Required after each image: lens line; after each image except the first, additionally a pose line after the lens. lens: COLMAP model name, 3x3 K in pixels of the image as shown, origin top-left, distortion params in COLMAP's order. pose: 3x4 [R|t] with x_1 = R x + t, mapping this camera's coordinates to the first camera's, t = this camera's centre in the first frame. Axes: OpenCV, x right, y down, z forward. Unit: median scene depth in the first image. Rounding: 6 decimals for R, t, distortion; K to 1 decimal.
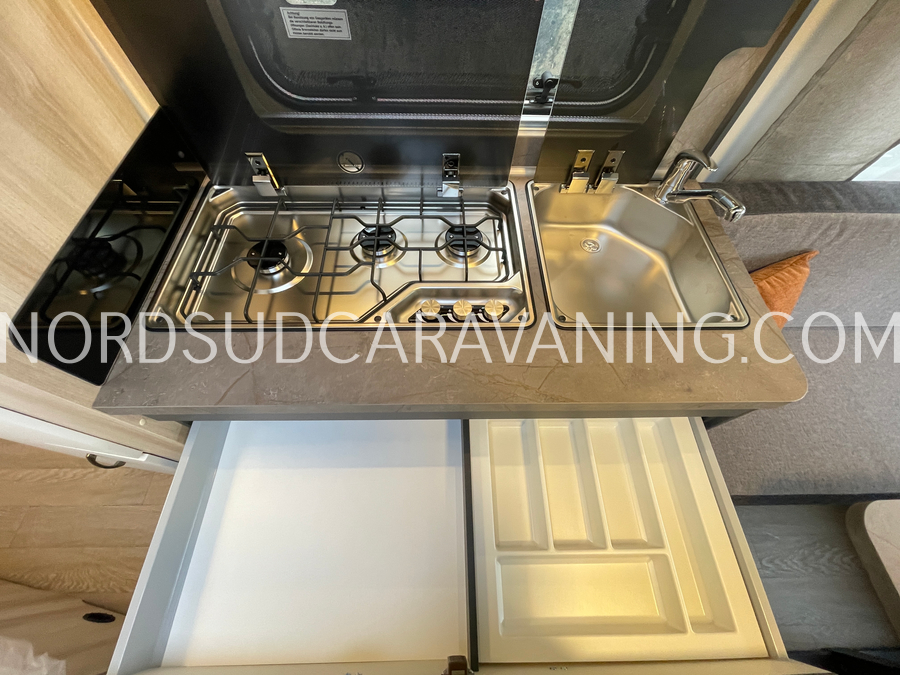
lens RADIAL K [[361.0, 0, 450.3], [0, 361.0, 335.0], [0, 0, 1]] dist [-0.002187, -0.000611]
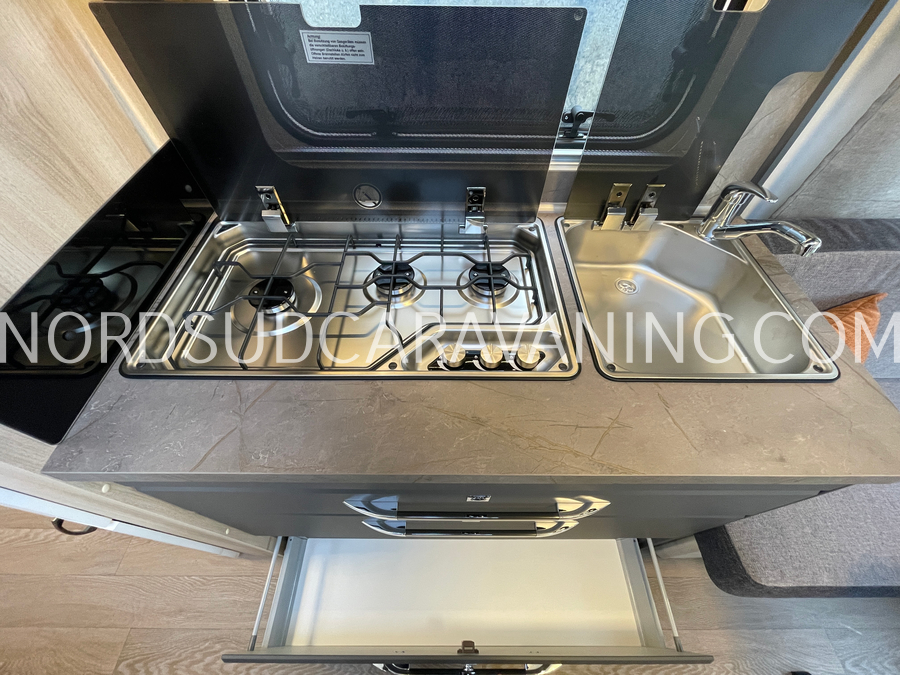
lens RADIAL K [[361.0, 0, 450.3], [0, 361.0, 335.0], [0, 0, 1]] dist [-0.002187, -0.000611]
pose [[0.999727, 0.006465, -0.022435, -0.038602], [-0.009270, 0.991823, -0.127284, -0.008305], [0.021428, 0.127457, 0.991613, 0.123899]]
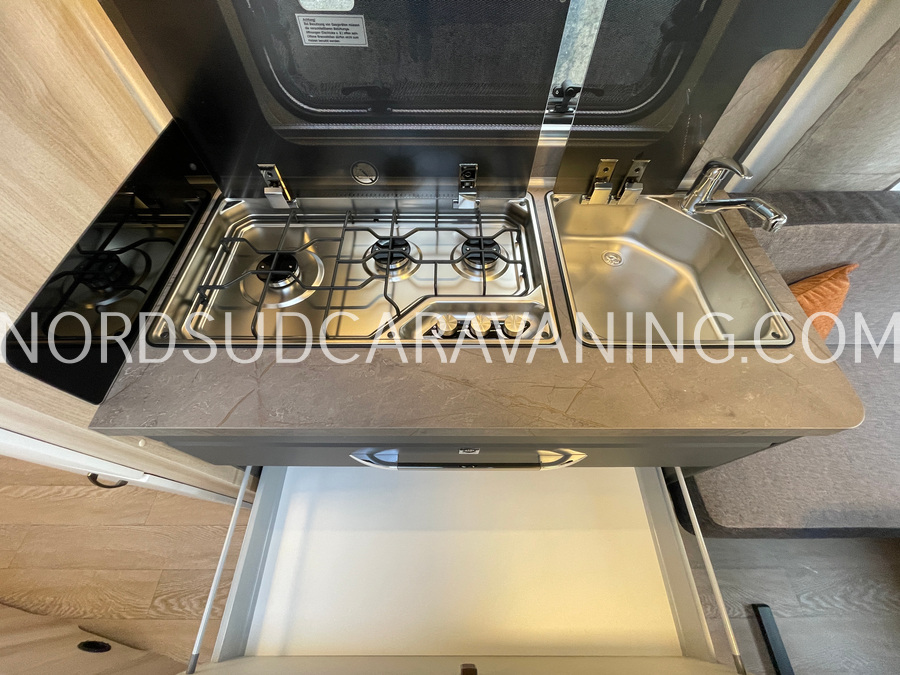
lens RADIAL K [[361.0, 0, 450.3], [0, 361.0, 335.0], [0, 0, 1]] dist [-0.002187, -0.000611]
pose [[0.999716, 0.003666, -0.023548, -0.020272], [-0.004635, 0.999139, -0.041235, -0.005080], [0.023377, 0.041332, 0.998872, 0.051402]]
